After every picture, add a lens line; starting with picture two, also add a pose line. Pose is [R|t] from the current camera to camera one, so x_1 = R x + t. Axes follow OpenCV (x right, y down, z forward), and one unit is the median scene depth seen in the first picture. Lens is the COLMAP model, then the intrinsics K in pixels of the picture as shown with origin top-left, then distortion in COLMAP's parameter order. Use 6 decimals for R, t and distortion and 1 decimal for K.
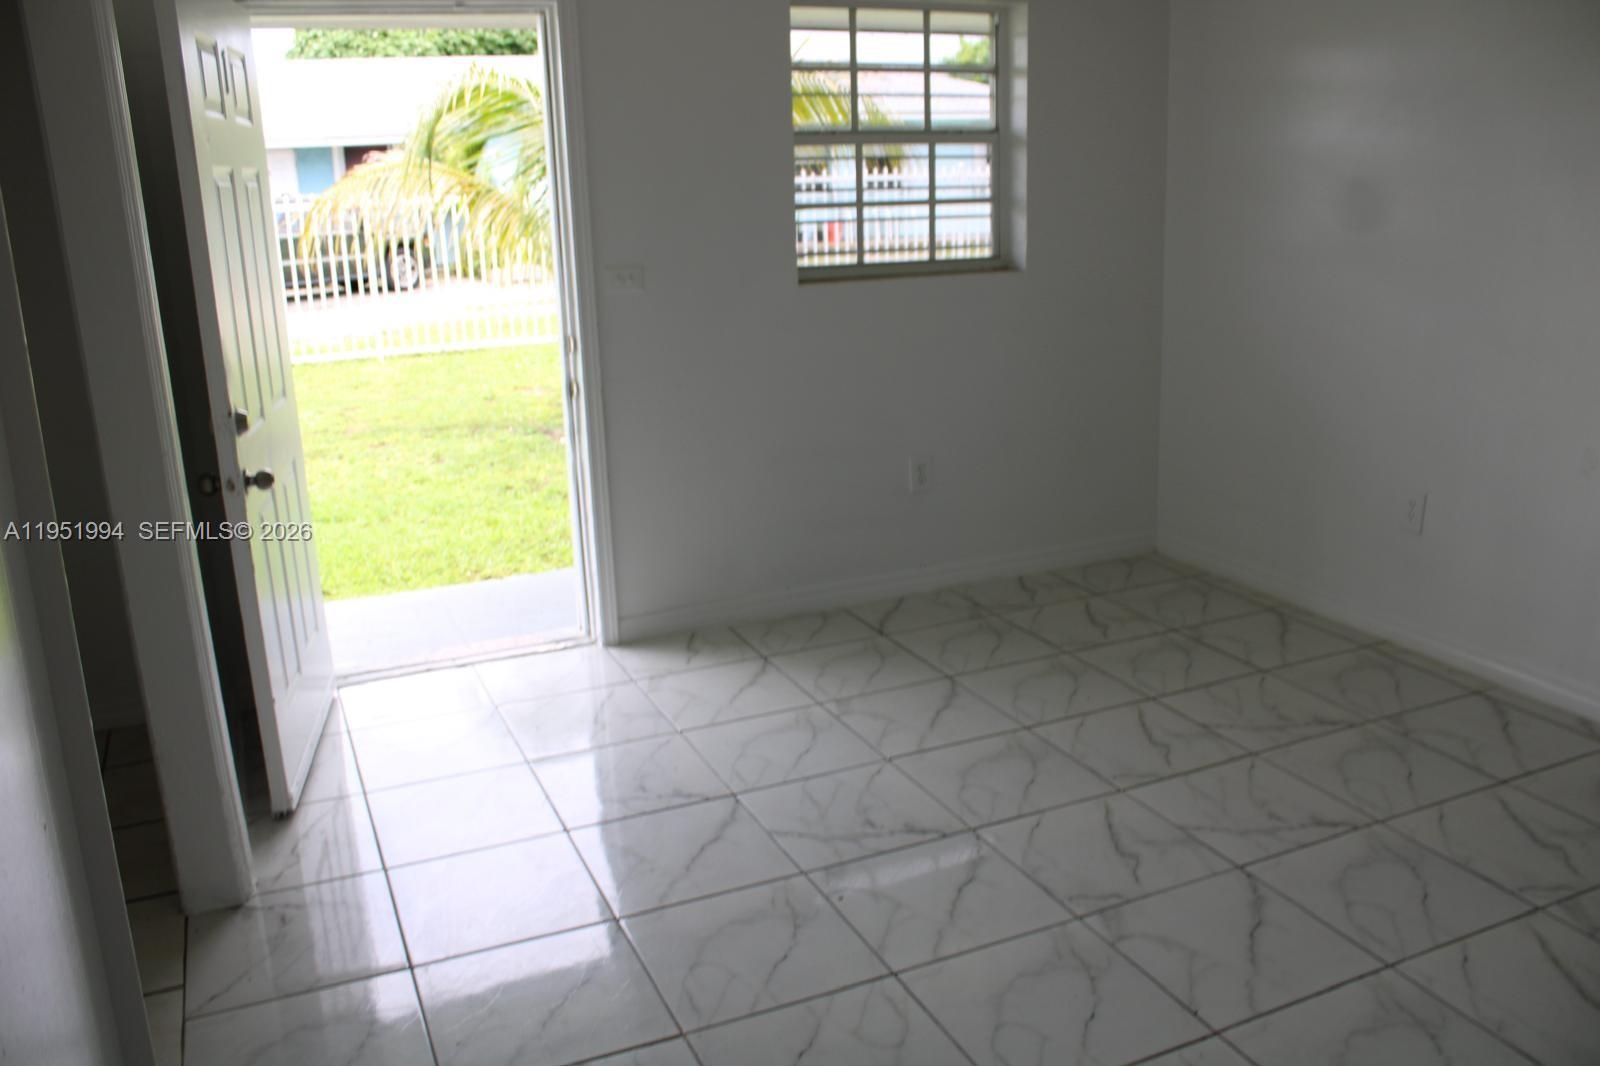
lens RADIAL K [[1338.2, 0, 809.7], [0, 1338.2, 533.3], [0, 0, 1]] dist [-0.156288, 0.131897]
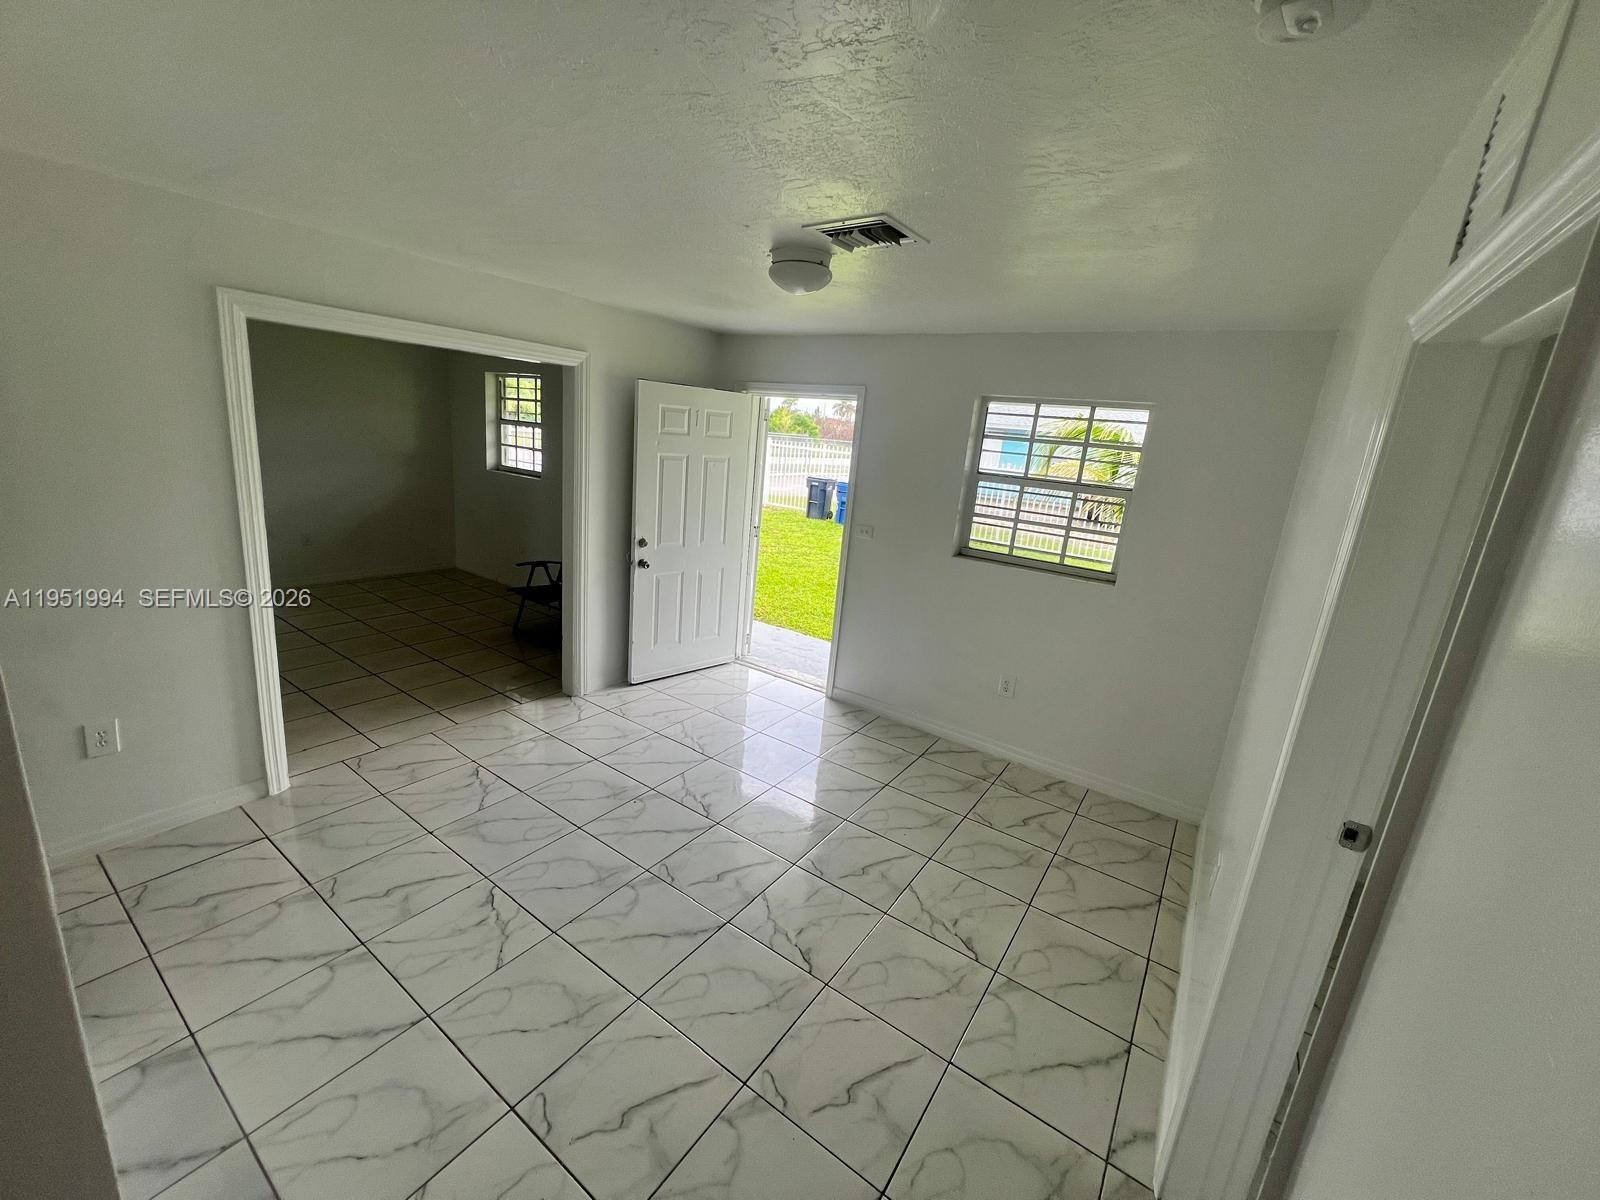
lens RADIAL K [[638.9, 0, 800.0], [0, 638.9, 600.0], [0, 0, 1]] dist [0.000026, 0.000437]
pose [[0.506859, 0.278987, -0.815635, 0.574057], [-0.333013, 0.936097, 0.113248, -0.150477], [0.795108, 0.214216, 0.567376, 0.338306]]
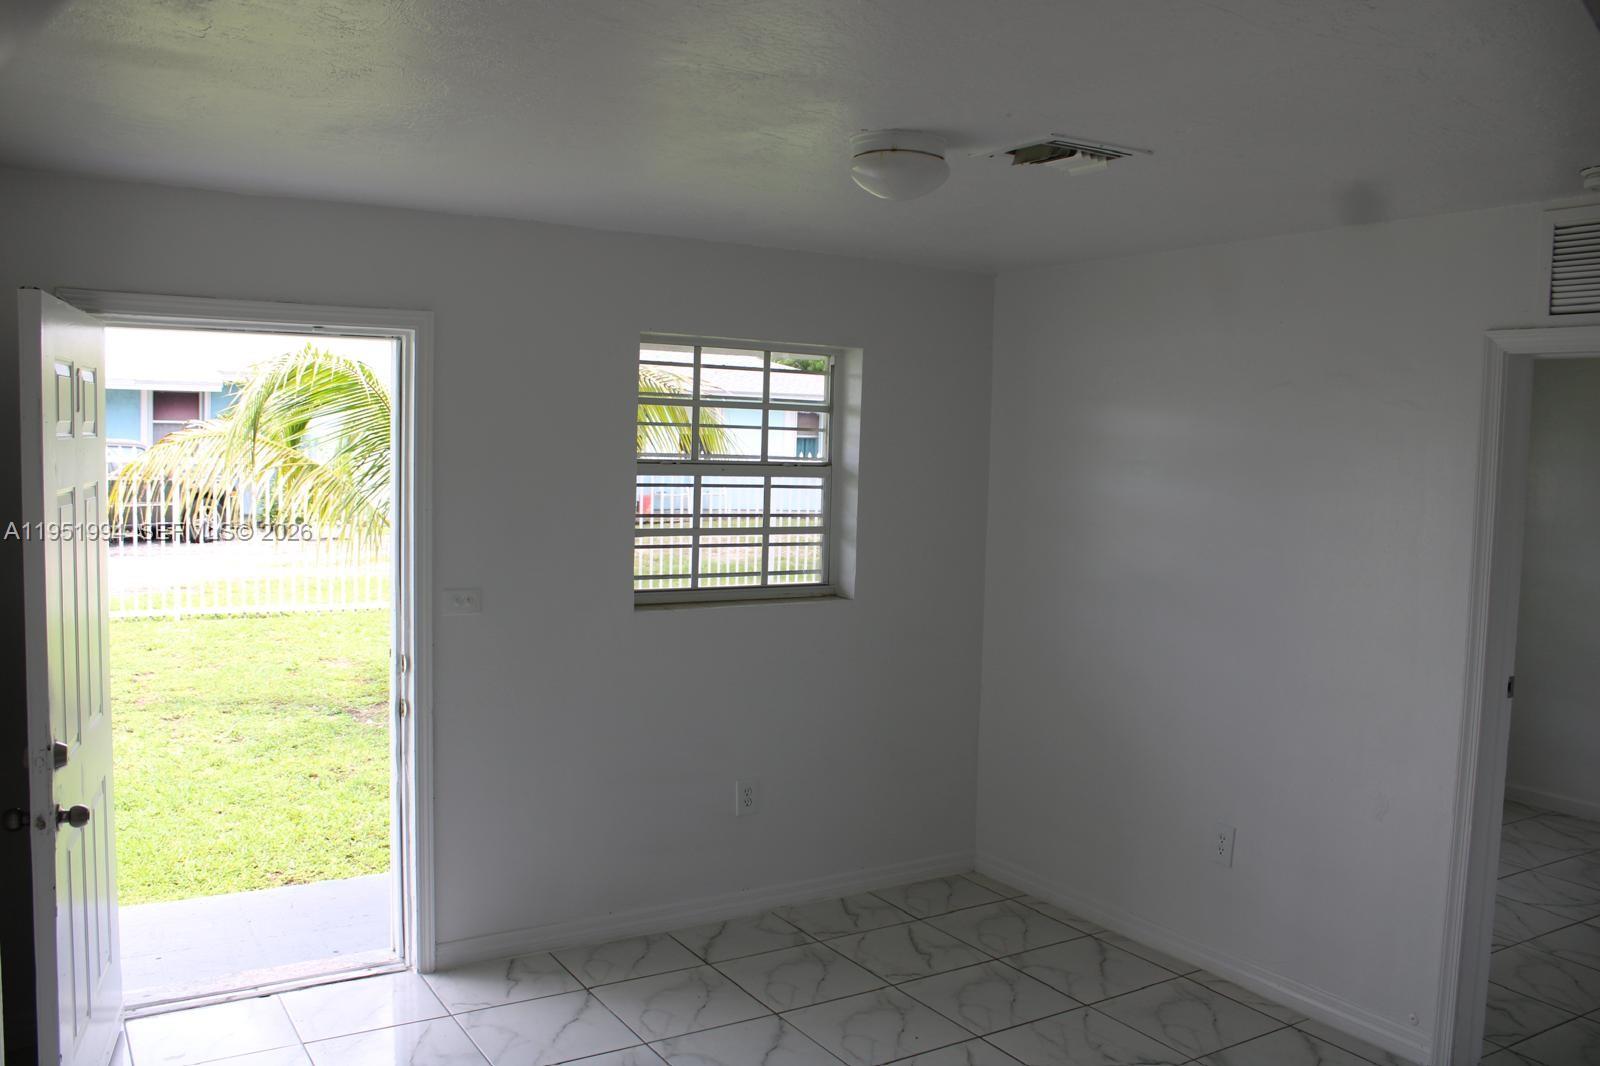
lens RADIAL K [[1338.2, 0, 809.7], [0, 1338.2, 533.3], [0, 0, 1]] dist [-0.156288, 0.131897]
pose [[0.988470, 0.044694, 0.144670, -0.024352], [-0.015689, 0.980533, -0.195727, -0.044559], [-0.150601, 0.191201, 0.969929, -0.015346]]
